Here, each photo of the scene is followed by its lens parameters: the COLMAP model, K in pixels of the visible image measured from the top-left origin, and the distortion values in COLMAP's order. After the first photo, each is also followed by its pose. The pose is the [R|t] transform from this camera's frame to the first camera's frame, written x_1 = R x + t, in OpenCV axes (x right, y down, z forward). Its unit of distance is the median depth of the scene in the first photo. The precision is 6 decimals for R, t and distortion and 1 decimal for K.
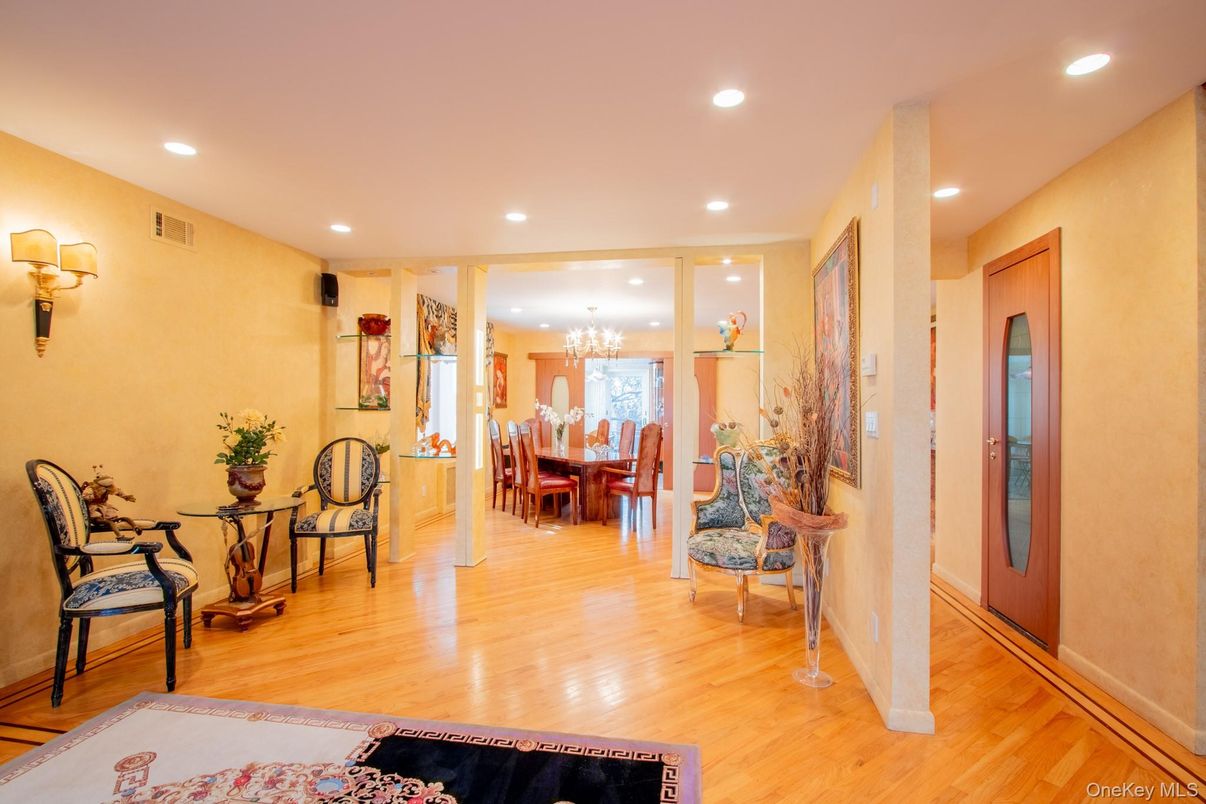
lens RADIAL K [[556.3, 0, 606.3], [0, 556.3, 407.0], [0, 0, 1]] dist [0.001180, 0.000241]
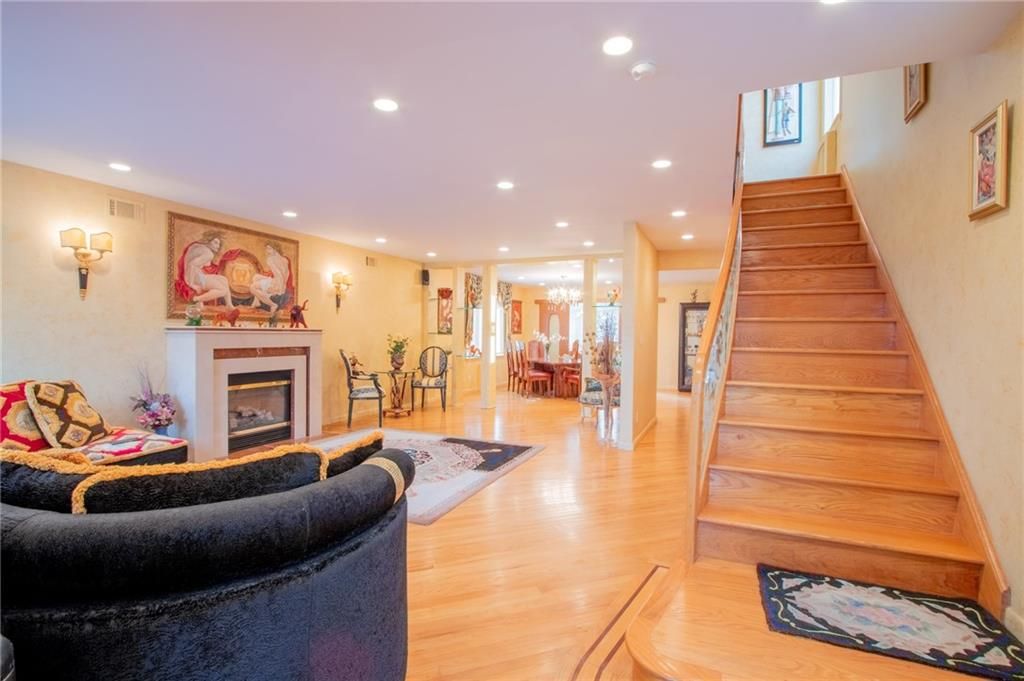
lens RADIAL K [[480.5, 0, 536.2], [0, 480.5, 346.4], [0, 0, 1]] dist [0.000440, 0.000280]
pose [[0.978753, 0.012319, -0.204674, 0.299490], [-0.007046, 0.999625, 0.026476, 0.002142], [0.204923, -0.024471, 0.978472, -0.724005]]
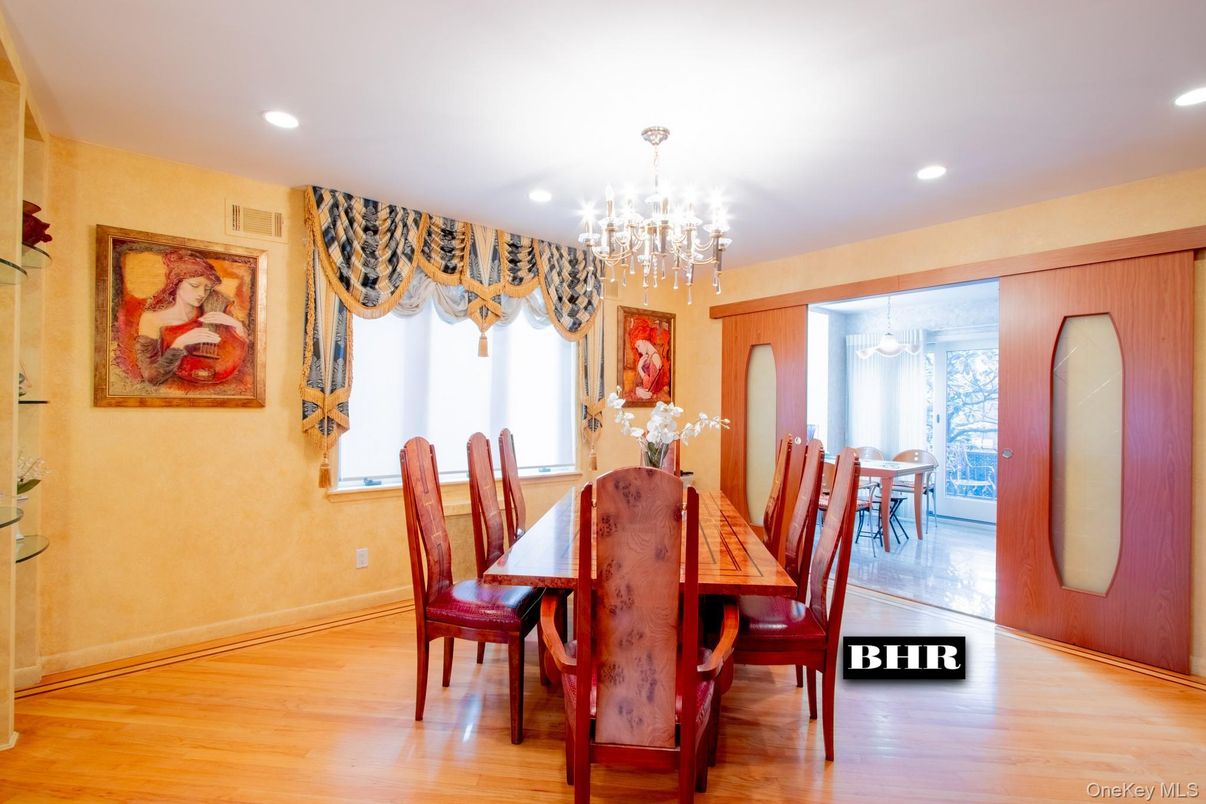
lens RADIAL K [[565.9, 0, 631.6], [0, 565.9, 409.0], [0, 0, 1]] dist [0.000440, 0.000280]
pose [[0.769994, 0.005678, -0.638025, 0.308760], [-0.005769, 0.999981, 0.001937, 0.004942], [0.638025, 0.002189, 0.770013, 1.034864]]
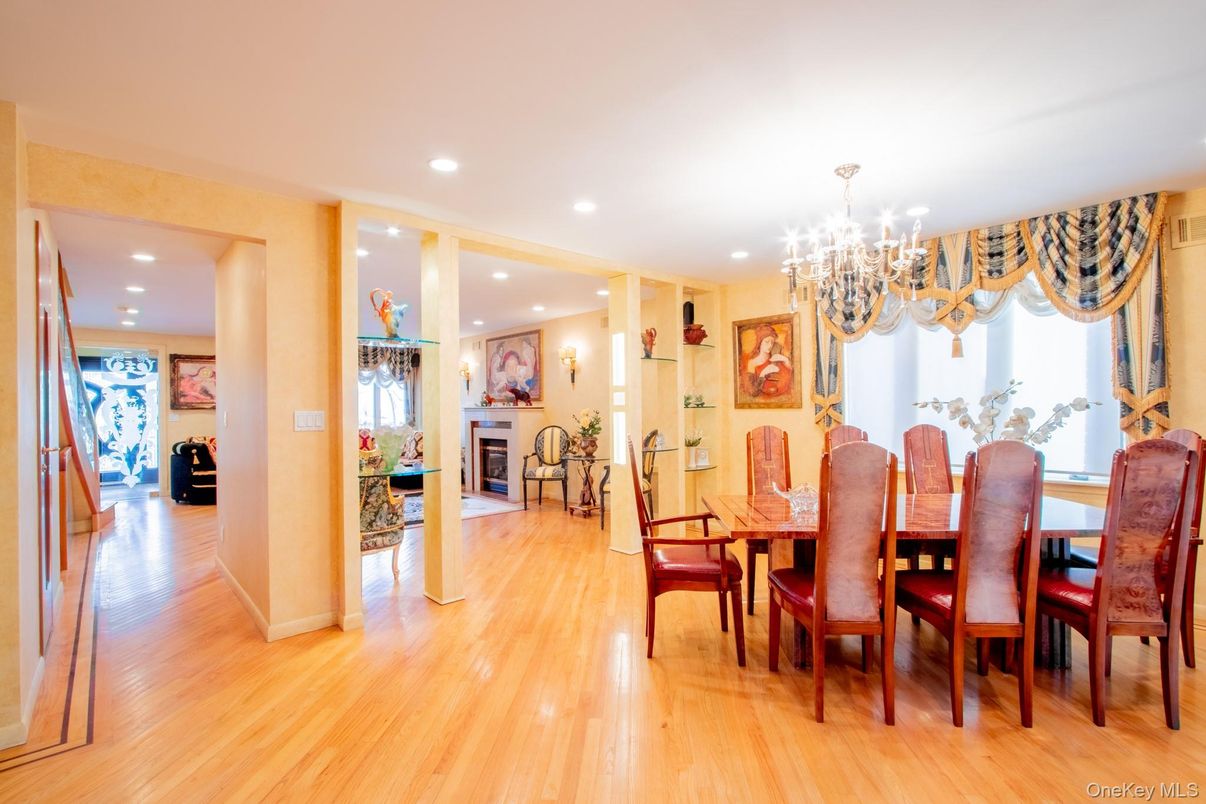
lens RADIAL K [[549.4, 0, 606.7], [0, 549.4, 400.6], [0, 0, 1]] dist [0.000336, -0.000103]
pose [[-0.612144, 0.014741, -0.790609, 0.625496], [0.026298, 0.999653, -0.001722, -0.015652], [0.790309, -0.021845, -0.612319, 1.644961]]
